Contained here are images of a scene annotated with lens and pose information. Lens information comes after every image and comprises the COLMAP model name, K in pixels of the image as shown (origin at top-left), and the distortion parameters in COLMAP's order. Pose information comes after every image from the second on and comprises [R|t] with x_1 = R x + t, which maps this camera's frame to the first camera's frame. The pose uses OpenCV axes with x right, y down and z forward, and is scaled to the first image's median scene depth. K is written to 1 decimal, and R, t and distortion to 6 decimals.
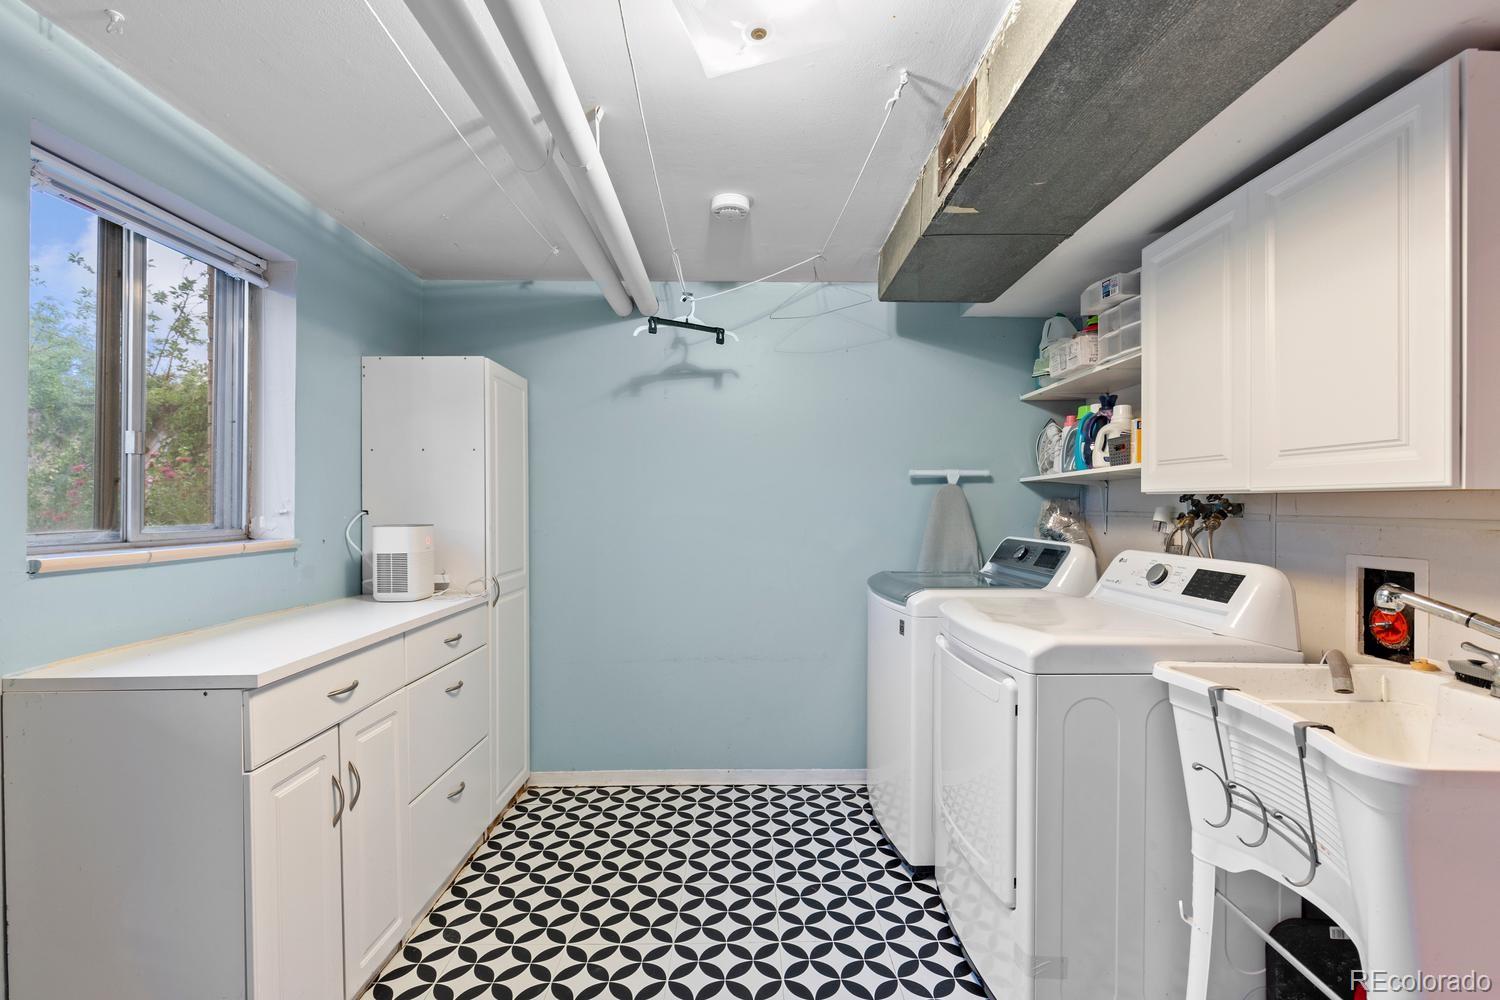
lens RADIAL K [[681.2, 0, 752.2], [0, 681.2, 522.7], [0, 0, 1]] dist [0.002249, -0.000676]
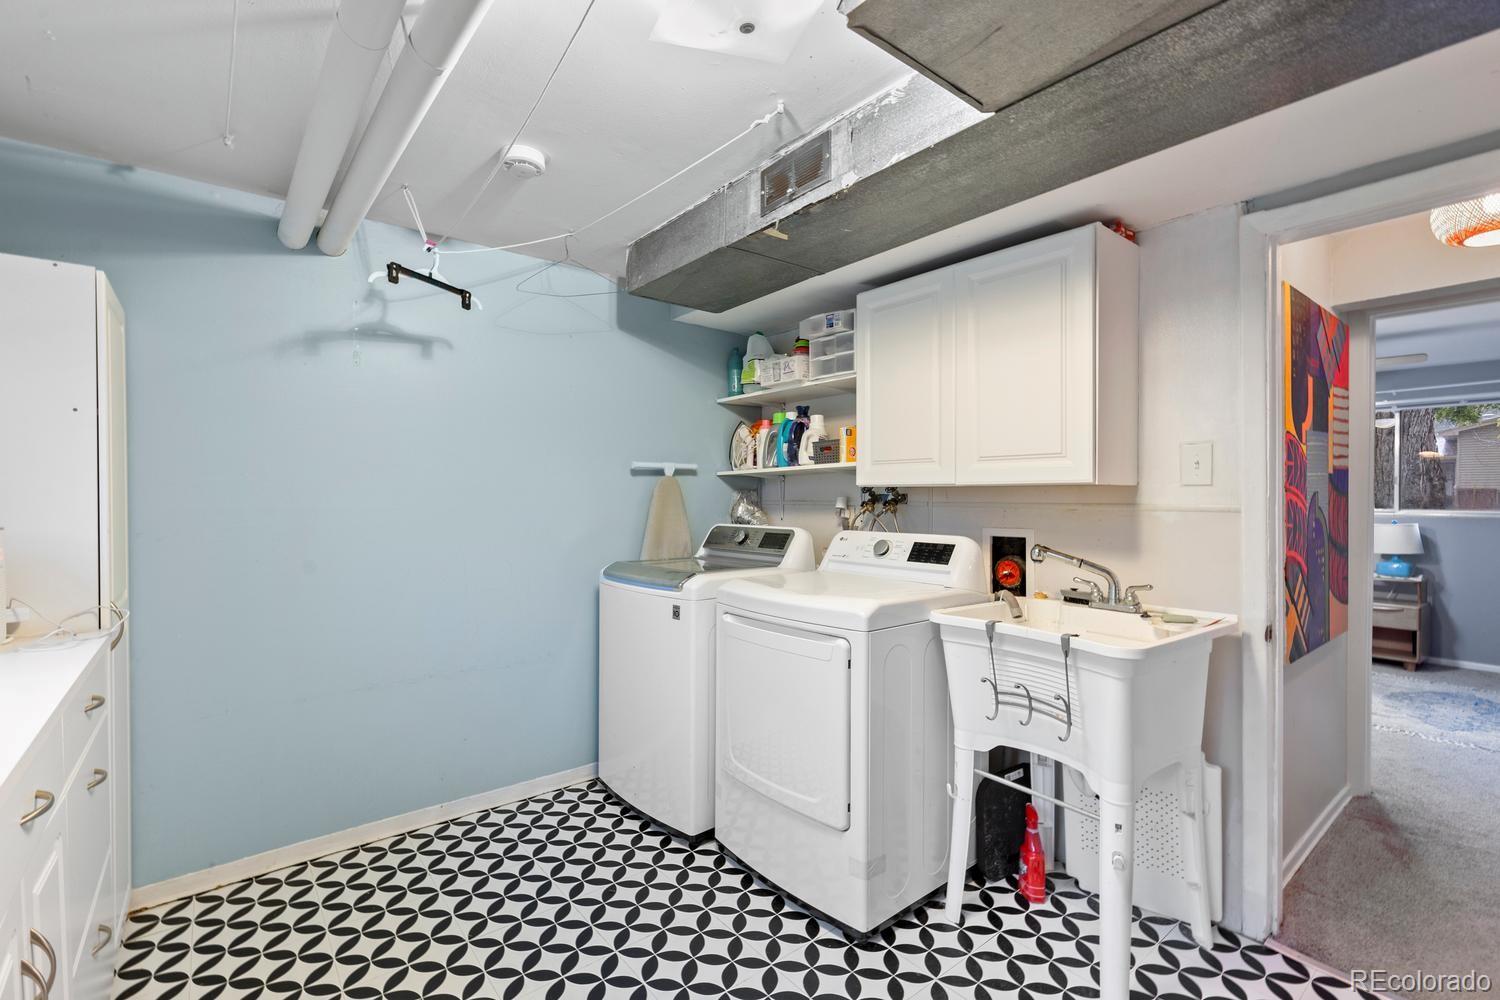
lens RADIAL K [[676.5, 0, 755.8], [0, 676.5, 515.2], [0, 0, 1]] dist [0.002089, -0.000460]
pose [[0.784794, -0.018438, 0.619482, -0.306520], [0.018591, 0.999808, 0.006206, 0.000249], [-0.619477, 0.006647, 0.784987, 0.102777]]
